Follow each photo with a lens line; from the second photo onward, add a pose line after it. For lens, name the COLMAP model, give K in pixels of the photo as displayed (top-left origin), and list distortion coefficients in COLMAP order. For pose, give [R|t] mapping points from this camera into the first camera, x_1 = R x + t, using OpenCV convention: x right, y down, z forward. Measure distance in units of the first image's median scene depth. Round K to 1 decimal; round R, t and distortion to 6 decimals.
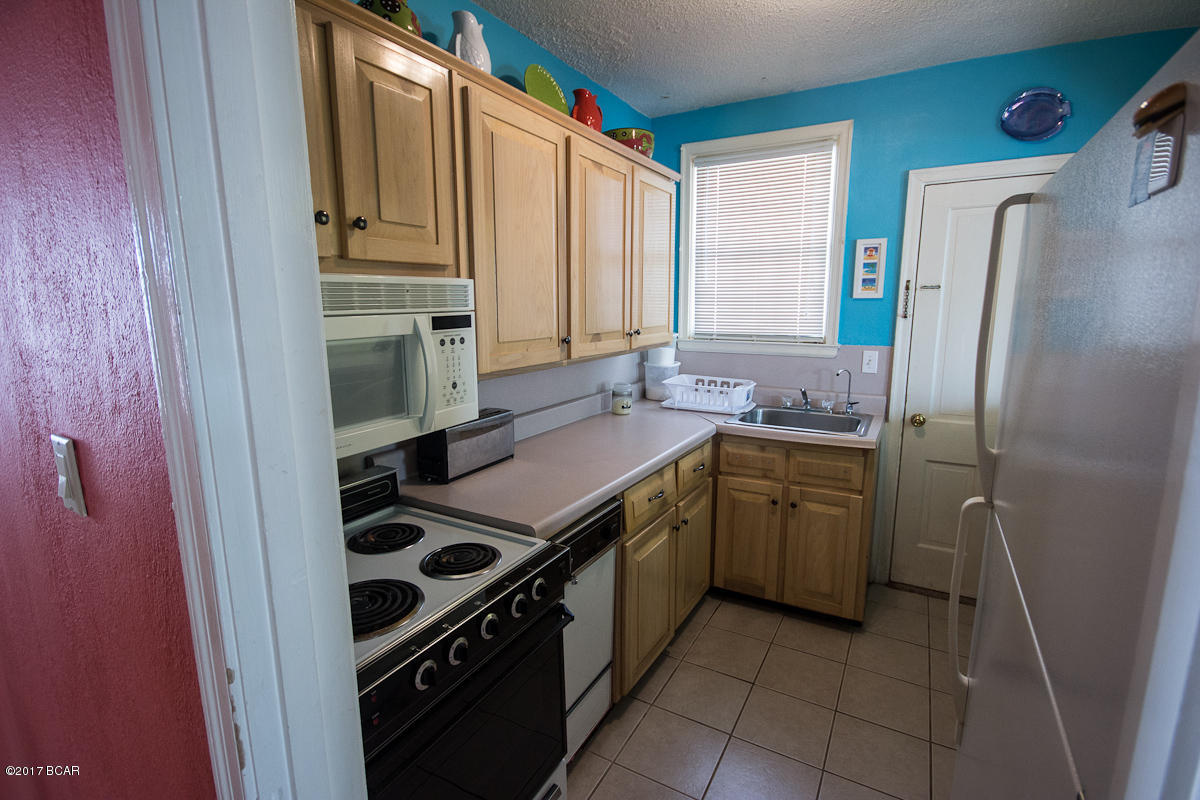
lens RADIAL K [[553.3, 0, 603.7], [0, 553.3, 396.6], [0, 0, 1]] dist [-0.000899, -0.000223]
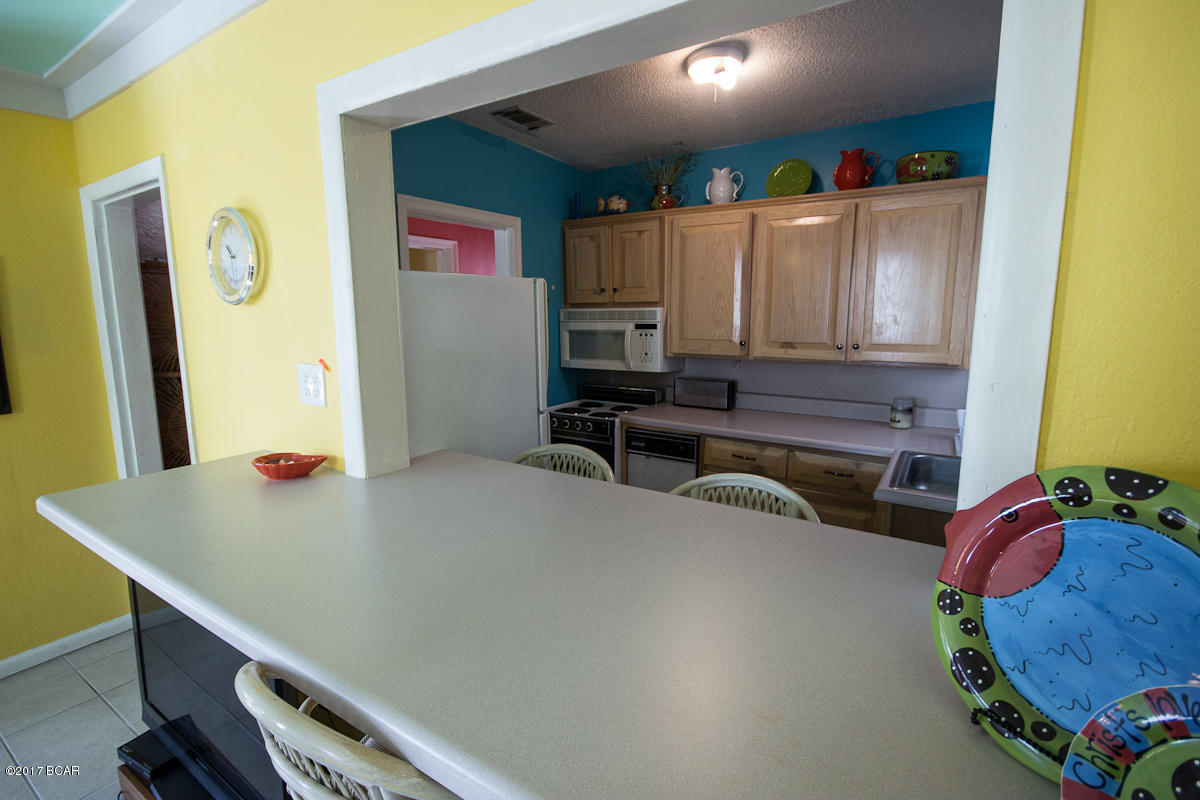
lens RADIAL K [[553.3, 0, 603.7], [0, 553.3, 396.6], [0, 0, 1]] dist [-0.000899, -0.000223]
pose [[-0.053942, 0.158881, -0.985823, 1.655237], [-0.164811, 0.972304, 0.165720, -0.162346], [0.984849, 0.171413, -0.026263, 0.741709]]
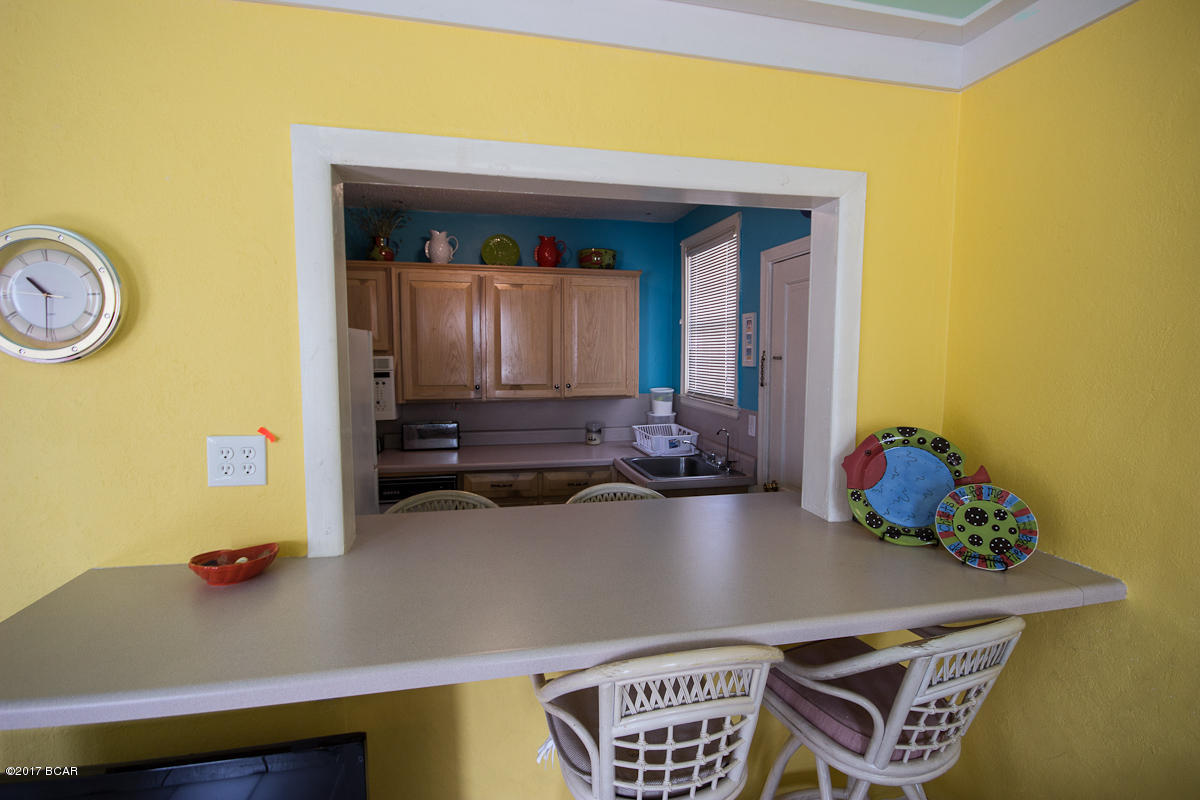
lens RADIAL K [[553.3, 0, 603.7], [0, 553.3, 396.6], [0, 0, 1]] dist [-0.000899, -0.000223]
pose [[0.675324, 0.066353, -0.734530, 1.646821], [-0.127715, 0.991420, -0.027862, -0.080377], [0.726379, 0.112626, 0.678004, 0.101365]]
